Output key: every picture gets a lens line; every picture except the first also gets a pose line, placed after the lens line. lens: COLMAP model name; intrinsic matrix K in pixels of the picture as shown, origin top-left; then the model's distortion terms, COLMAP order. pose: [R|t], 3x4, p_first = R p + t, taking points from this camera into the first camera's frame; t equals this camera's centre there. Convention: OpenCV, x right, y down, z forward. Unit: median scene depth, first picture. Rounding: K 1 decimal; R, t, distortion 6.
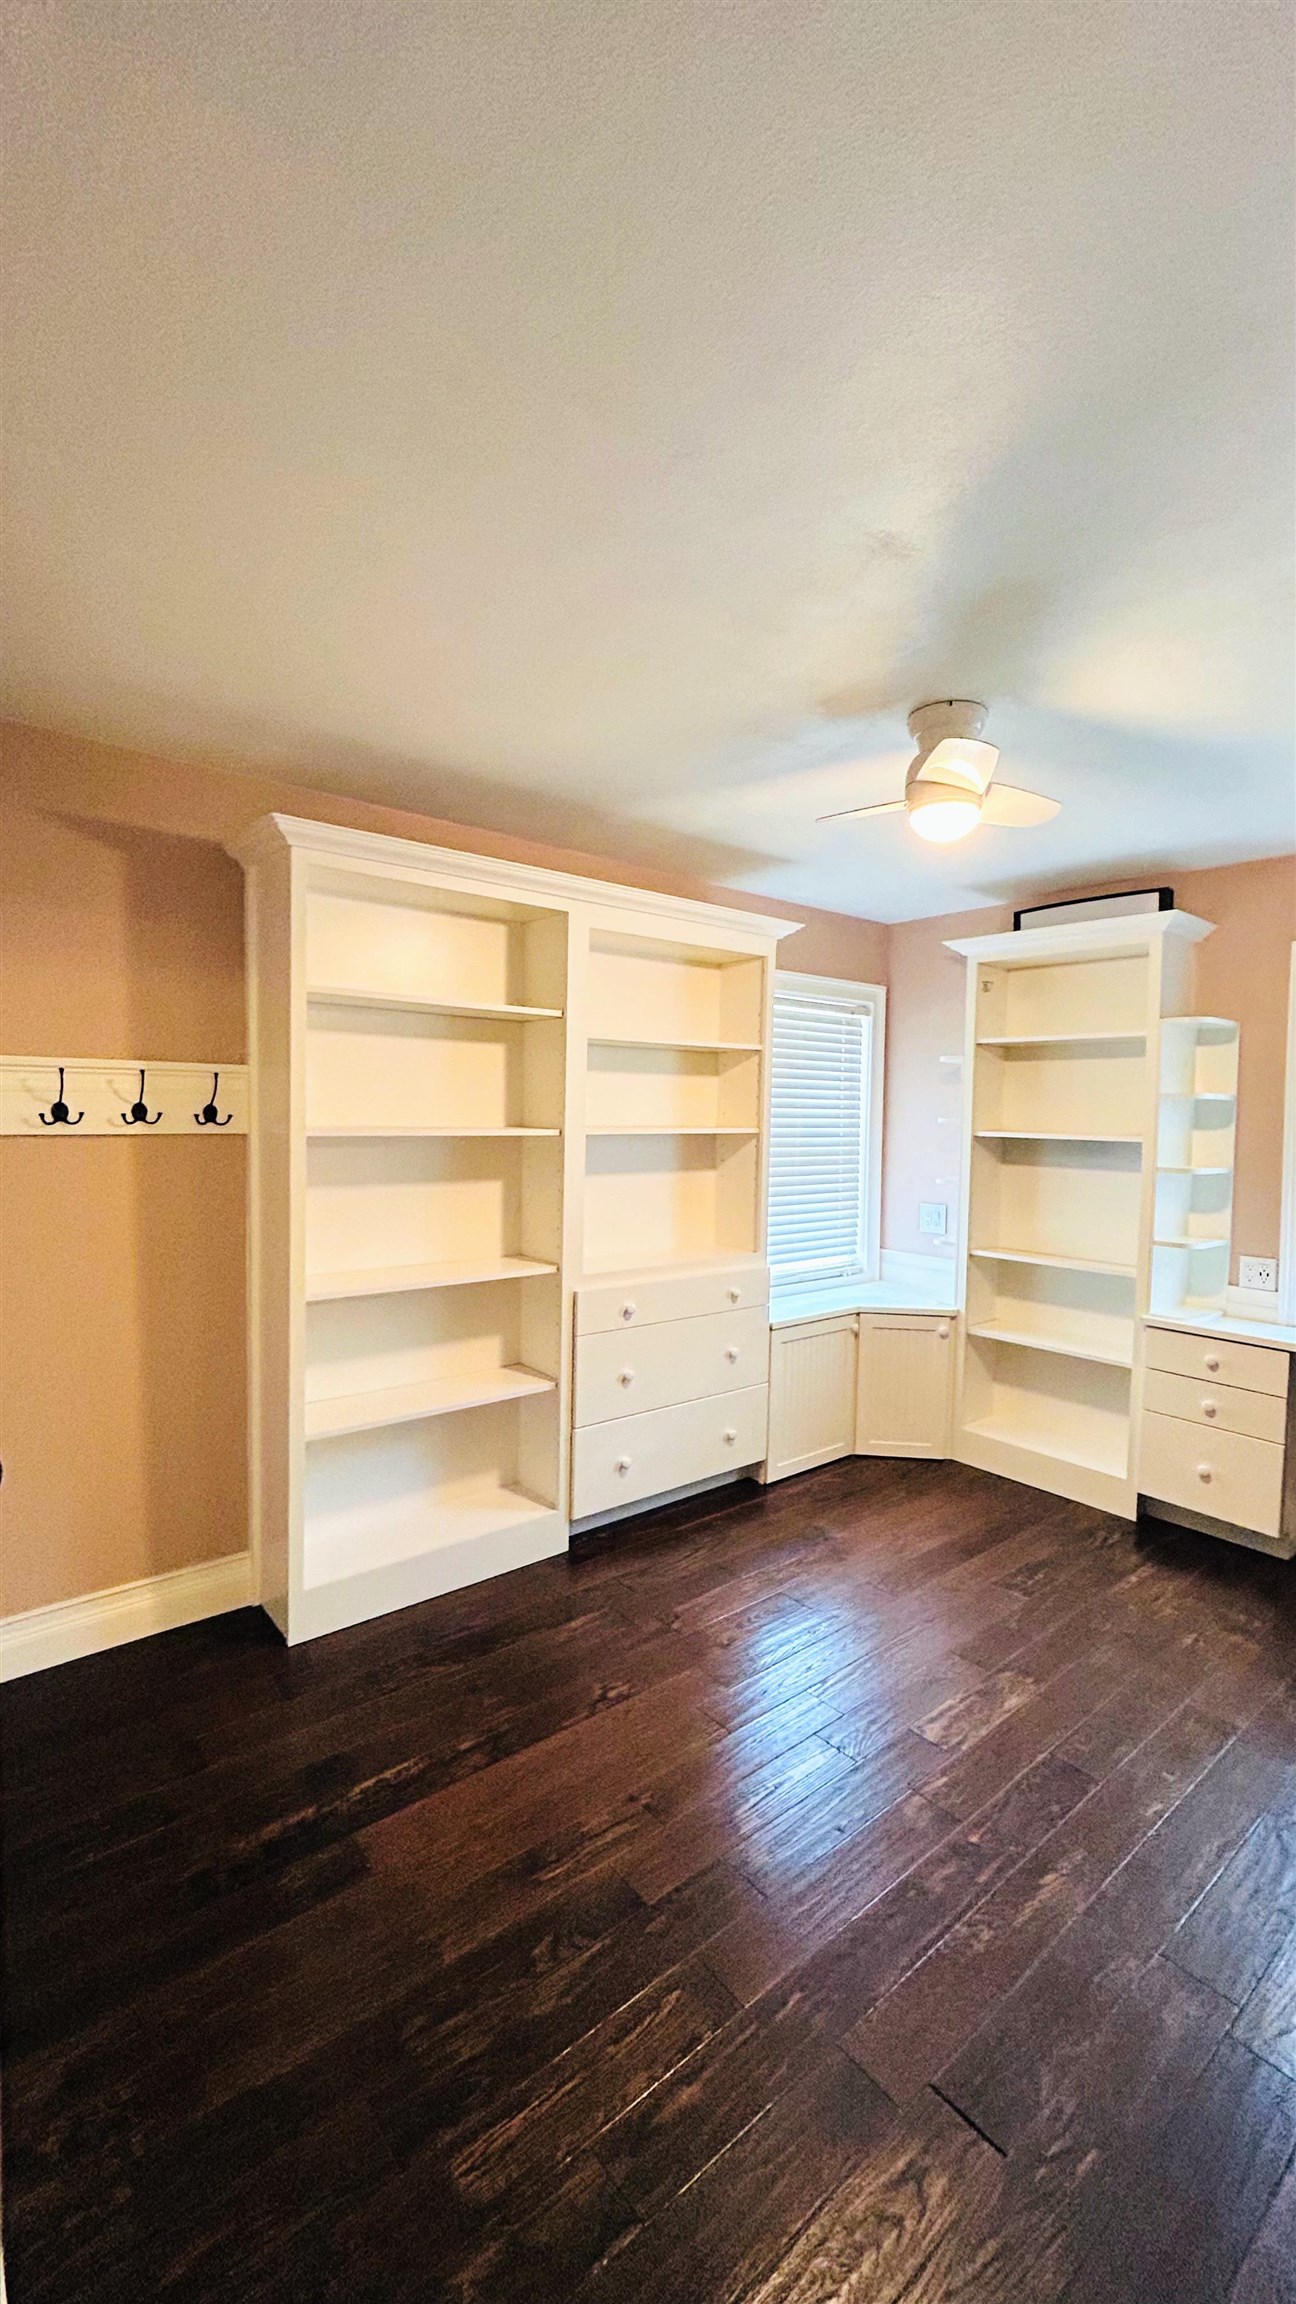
lens RADIAL K [[932.8, 0, 649.0], [0, 932.8, 1150.6], [0, 0, 1]] dist [0.004863, 0.000125]
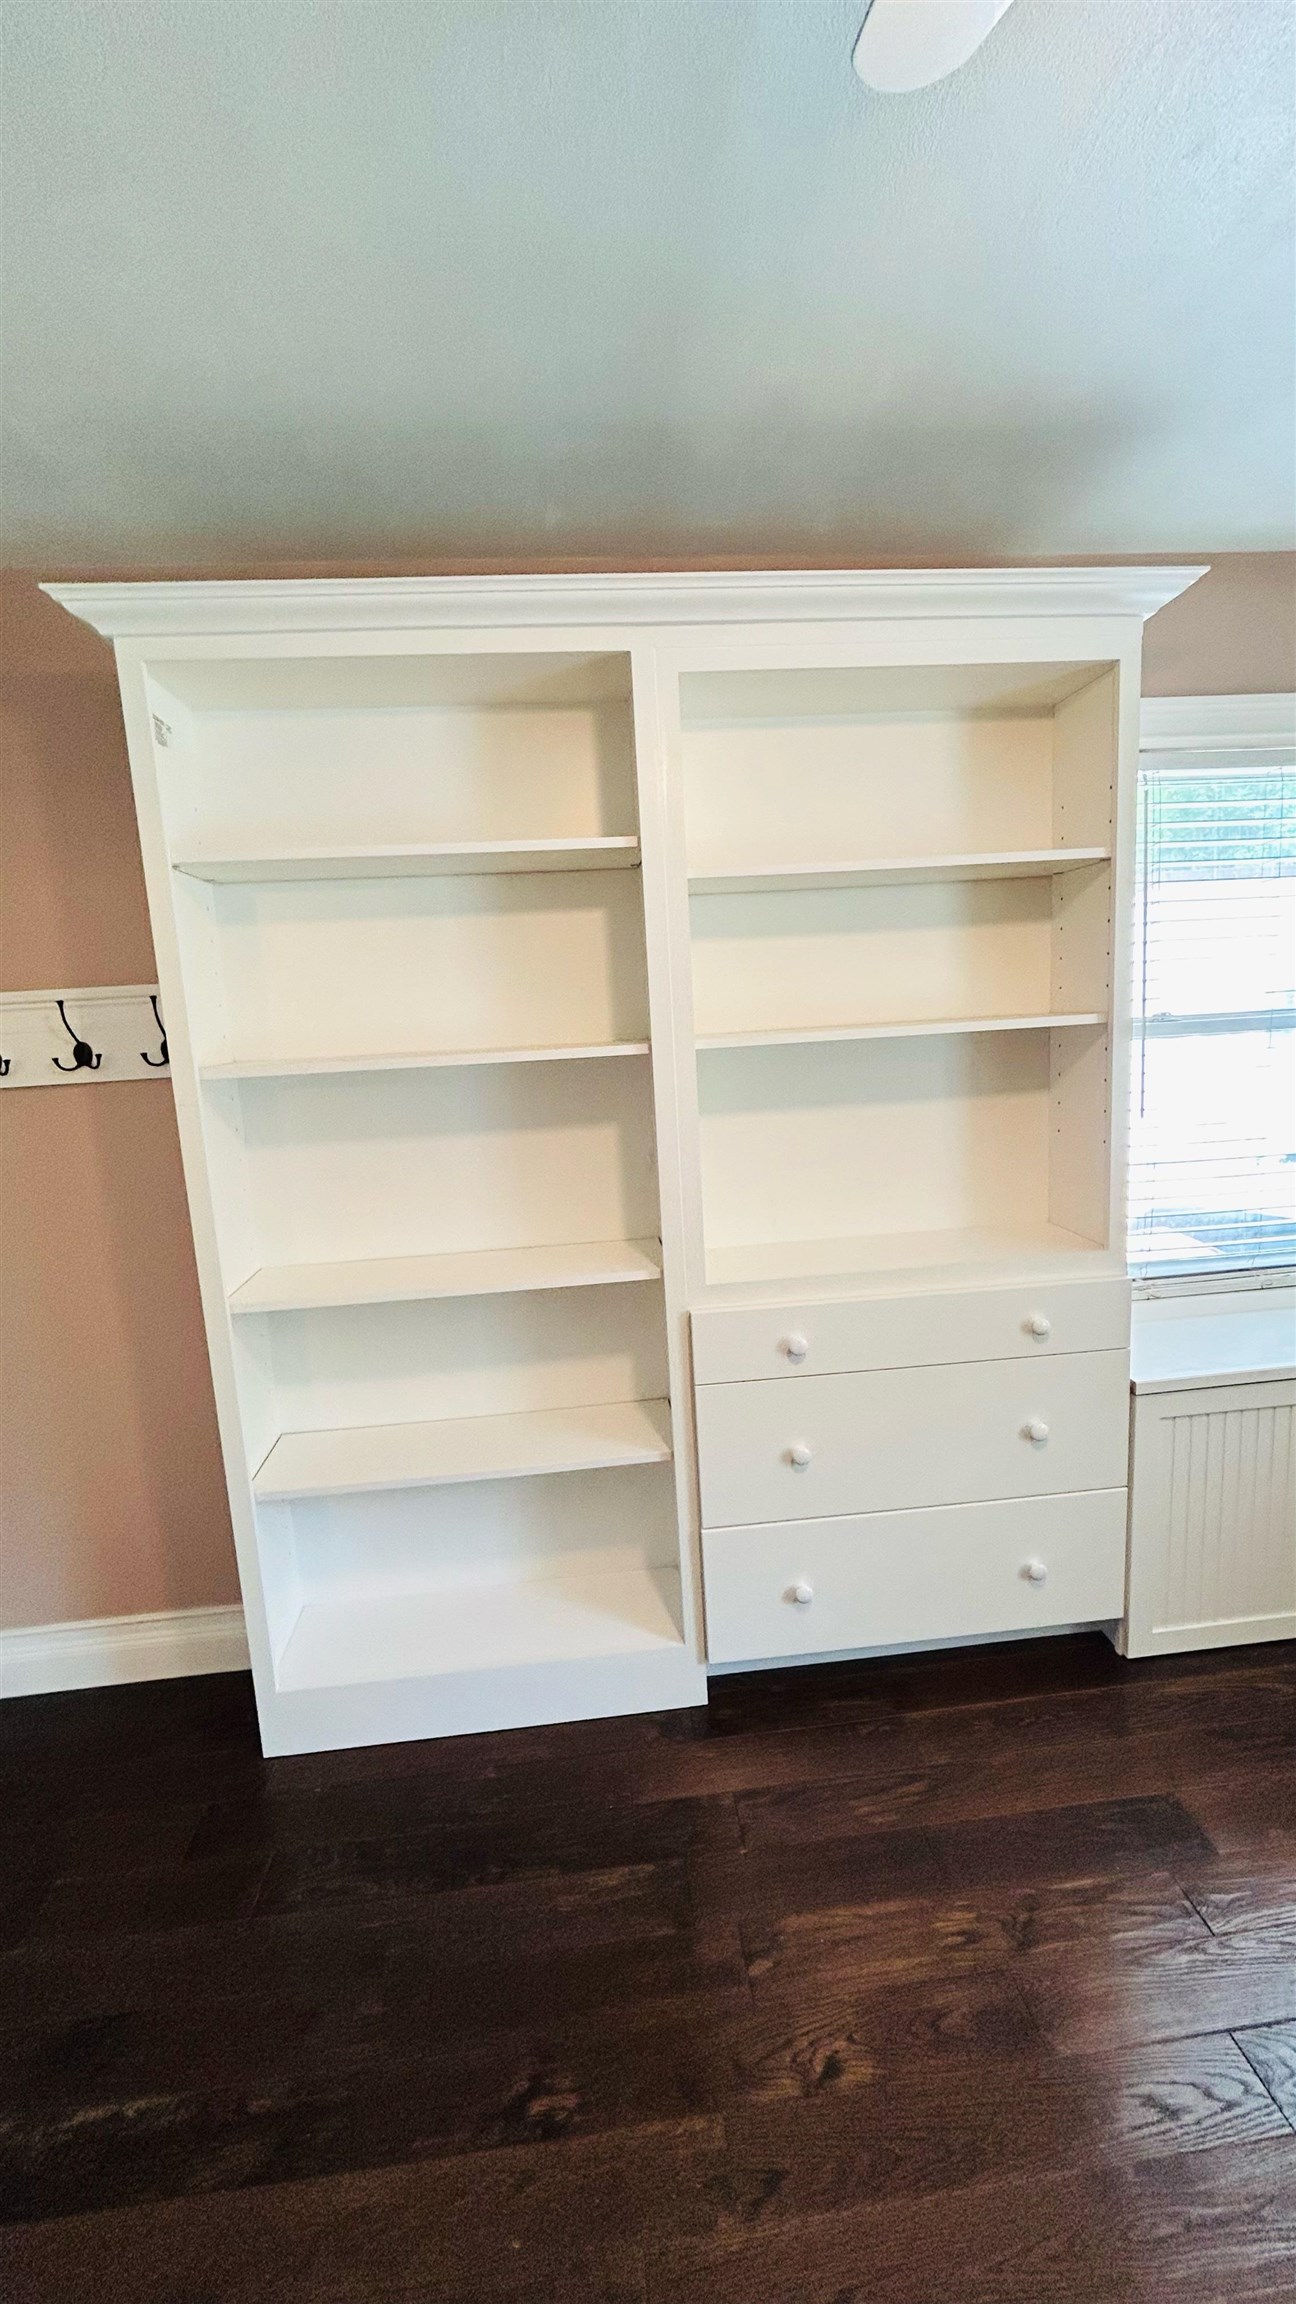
lens RADIAL K [[932.8, 0, 647.5], [0, 932.8, 1156.7], [0, 0, 1]] dist [0.004863, 0.000125]
pose [[0.829365, 0.022691, -0.558246, 0.231347], [0.045380, 0.993138, 0.107787, -0.015450], [0.556861, -0.114728, 0.822644, 0.495720]]
